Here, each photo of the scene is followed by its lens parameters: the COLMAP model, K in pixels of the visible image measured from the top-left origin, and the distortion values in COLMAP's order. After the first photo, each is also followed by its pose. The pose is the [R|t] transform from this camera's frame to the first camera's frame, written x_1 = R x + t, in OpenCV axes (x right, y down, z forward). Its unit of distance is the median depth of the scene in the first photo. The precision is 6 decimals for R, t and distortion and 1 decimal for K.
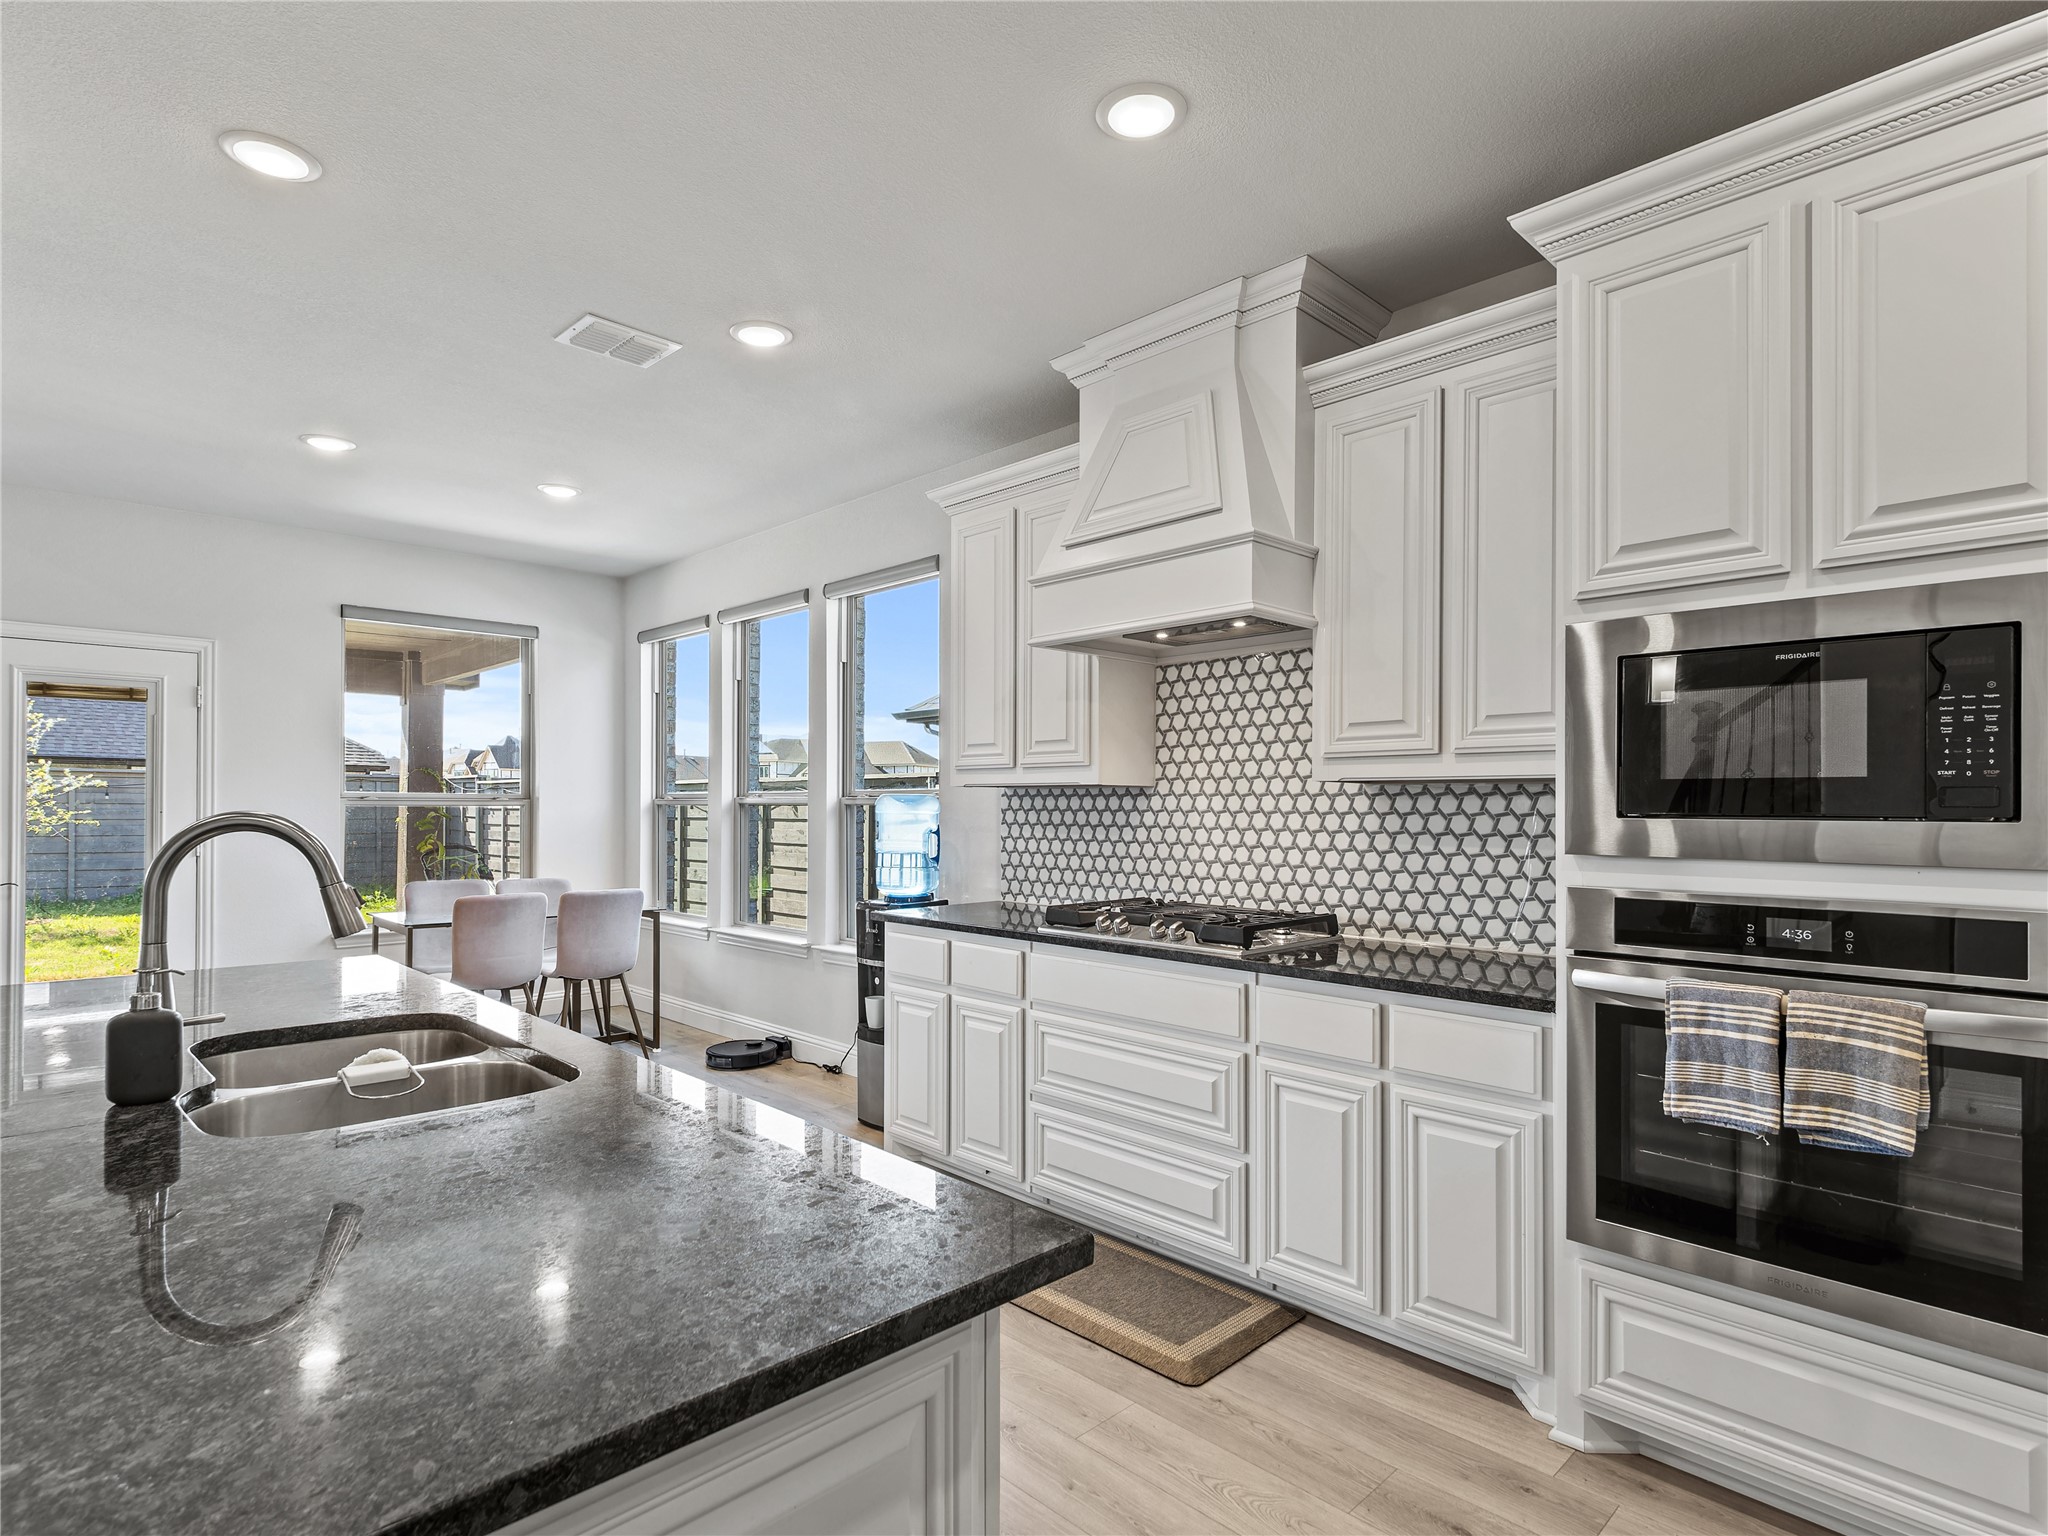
lens RADIAL K [[1065.5, 0, 1020.1], [0, 1065.5, 784.0], [0, 0, 1]] dist [-0.002846, -0.001277]
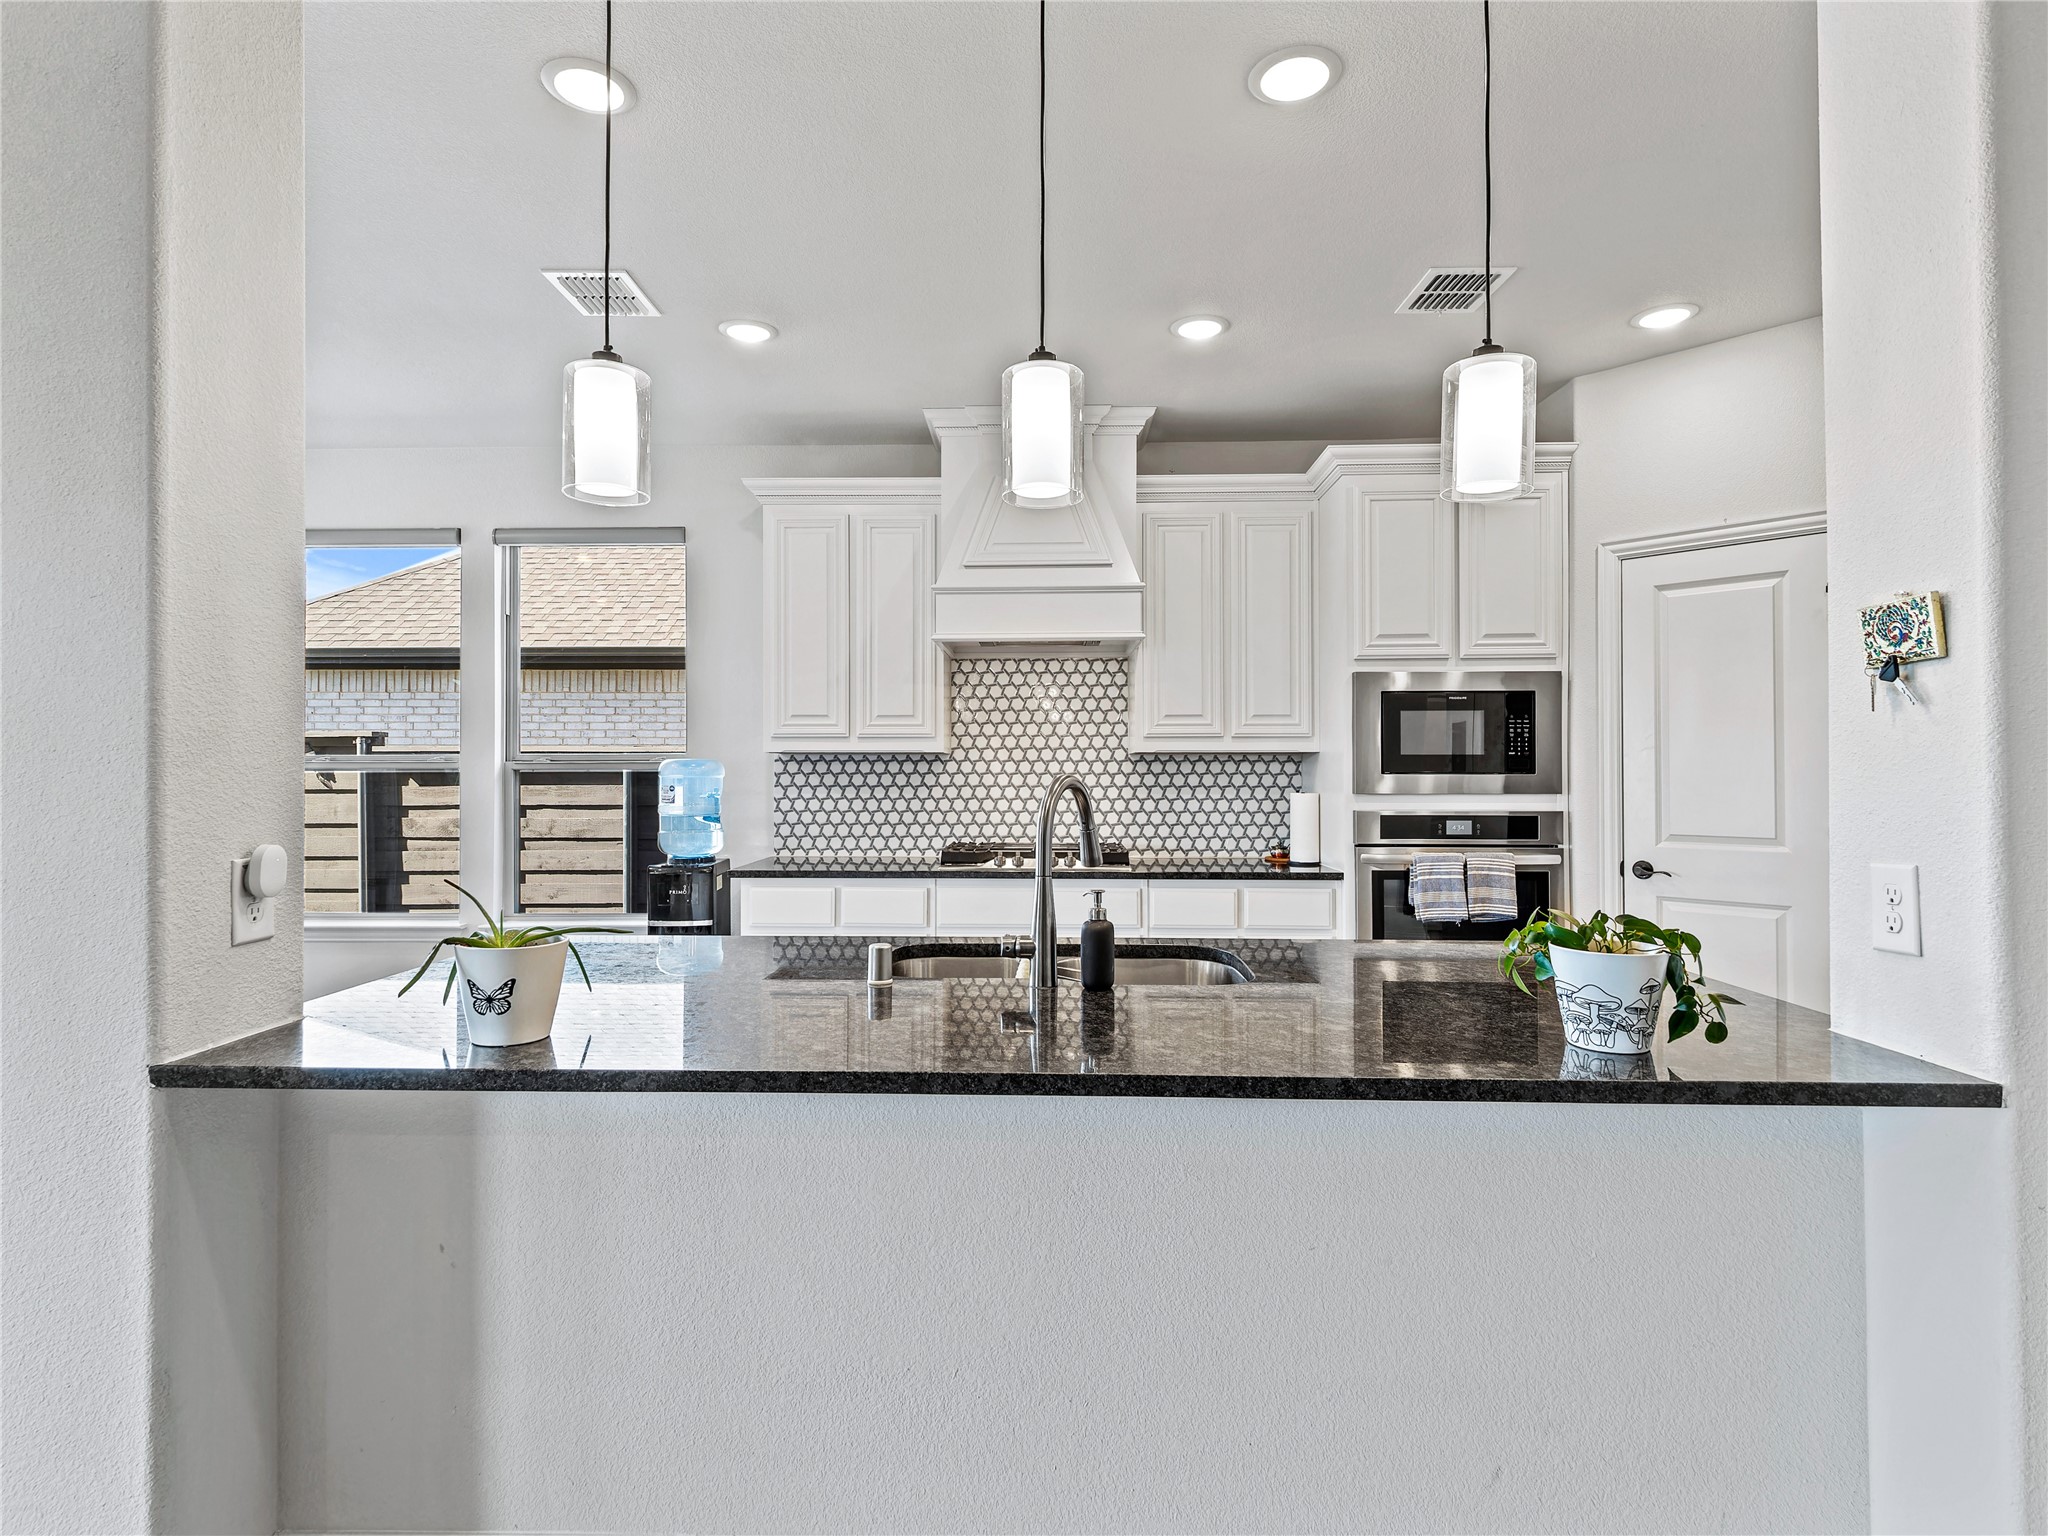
lens RADIAL K [[1065.5, 0, 1028.2], [0, 1065.5, 761.1], [0, 0, 1]] dist [-0.002846, -0.001277]
pose [[0.716798, -0.000877, 0.697280, -0.823679], [-0.009894, 0.999886, 0.011428, -0.005508], [-0.697211, -0.015091, 0.716707, 0.040108]]
